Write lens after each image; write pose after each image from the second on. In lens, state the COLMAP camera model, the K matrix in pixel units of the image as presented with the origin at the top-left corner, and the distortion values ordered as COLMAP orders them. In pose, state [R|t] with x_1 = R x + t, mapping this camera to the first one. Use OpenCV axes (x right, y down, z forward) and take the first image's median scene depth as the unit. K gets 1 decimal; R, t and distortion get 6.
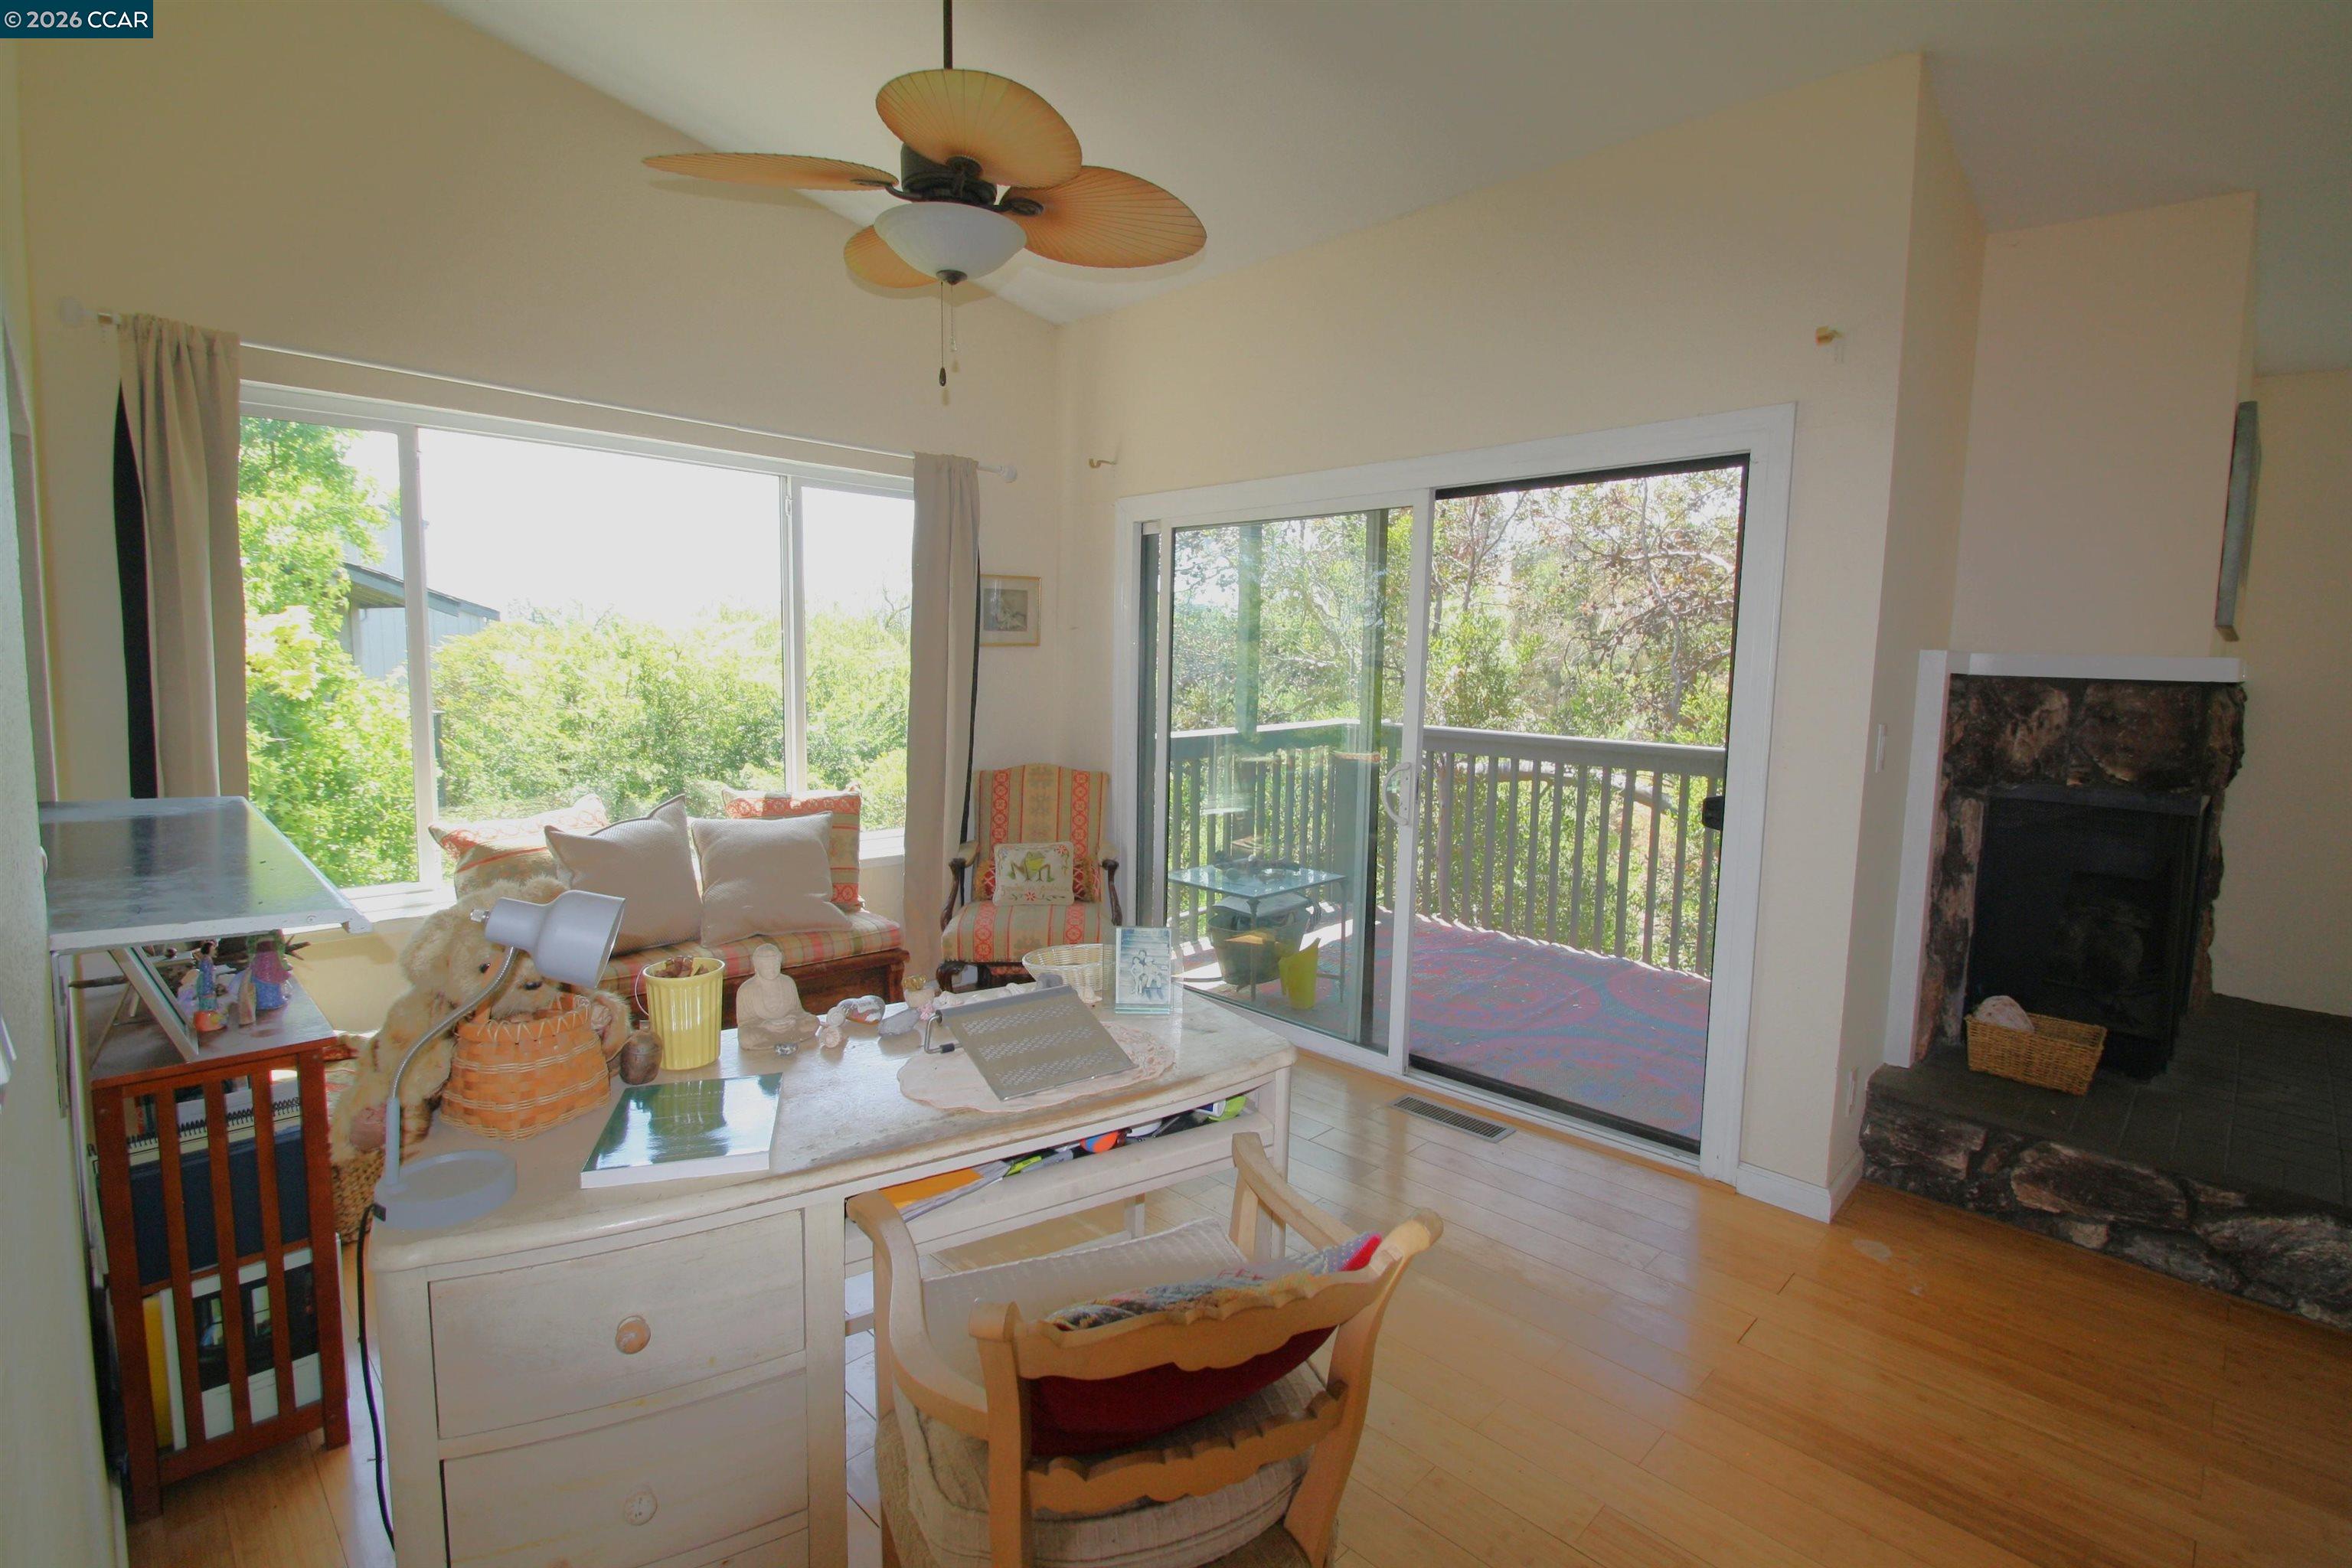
lens RADIAL K [[1101.6, 0, 1176.4], [0, 1101.6, 767.6], [0, 0, 1]] dist [-0.007425, -0.008938]
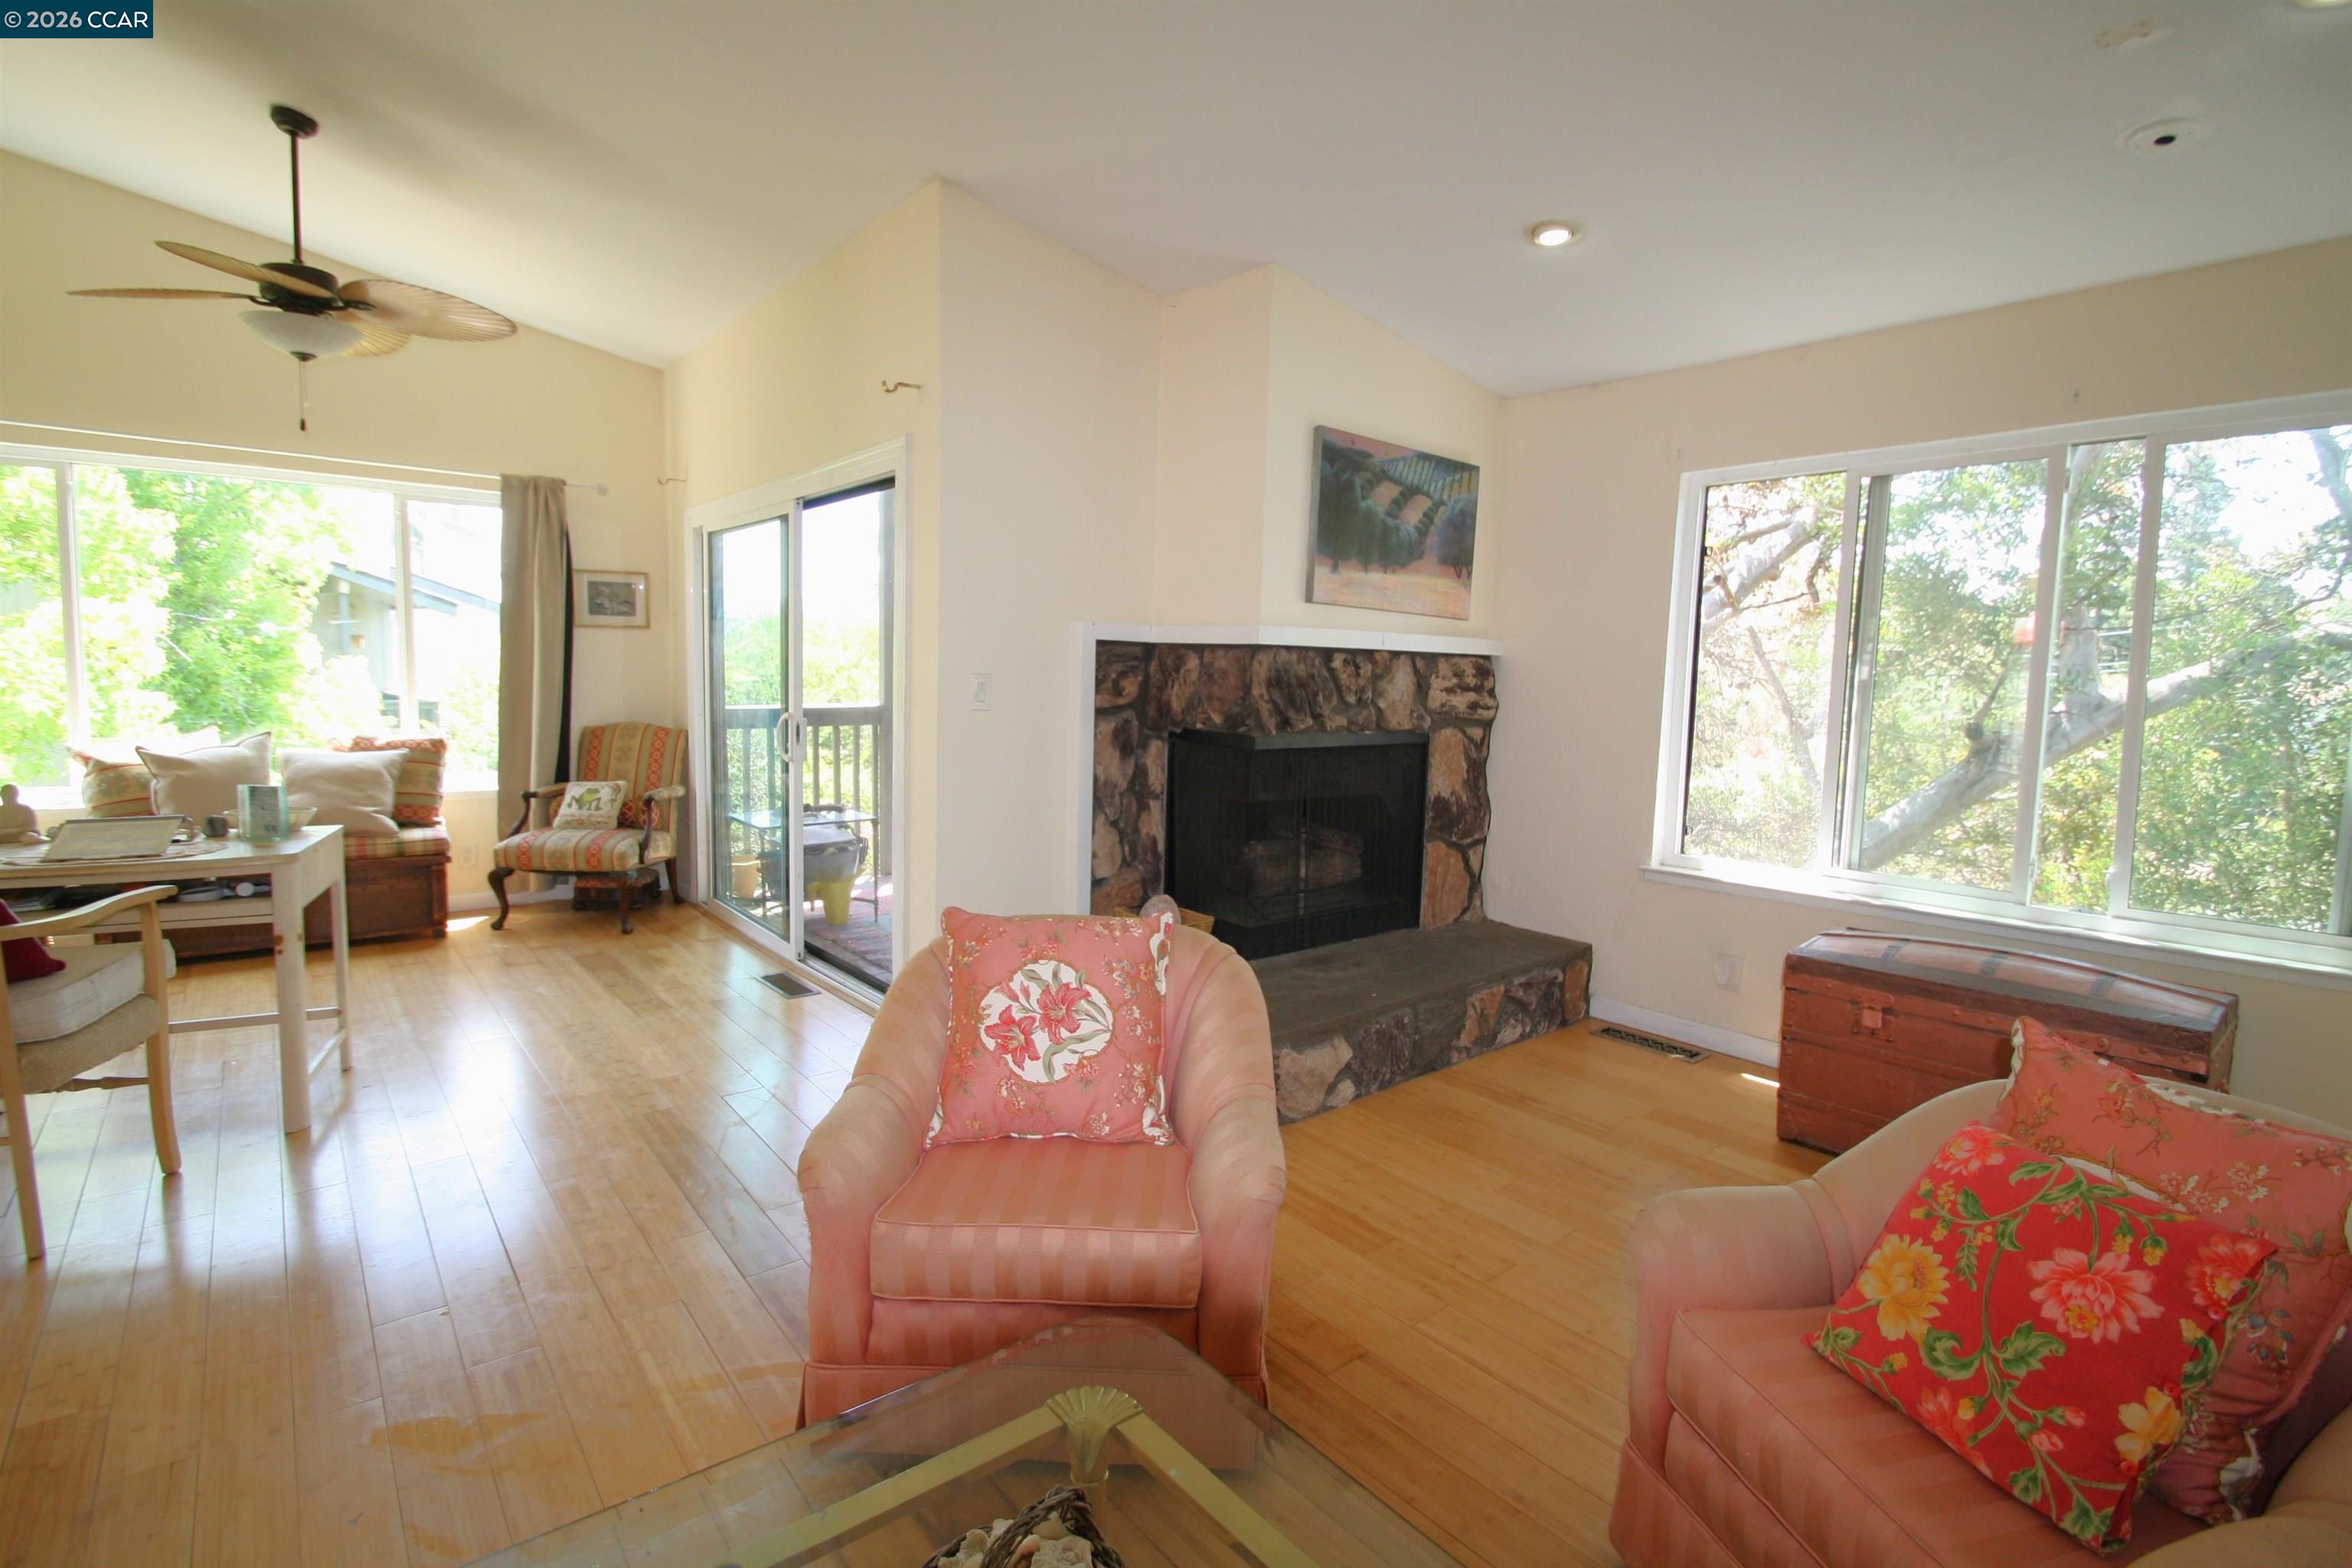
lens RADIAL K [[1101.6, 0, 1190.8], [0, 1101.6, 776.2], [0, 0, 1]] dist [-0.007425, -0.008938]
pose [[0.996158, 0.015913, -0.086120, 0.705862], [-0.016120, 0.999869, -0.001704, 0.057256], [0.086081, 0.003086, 0.996283, -0.212954]]
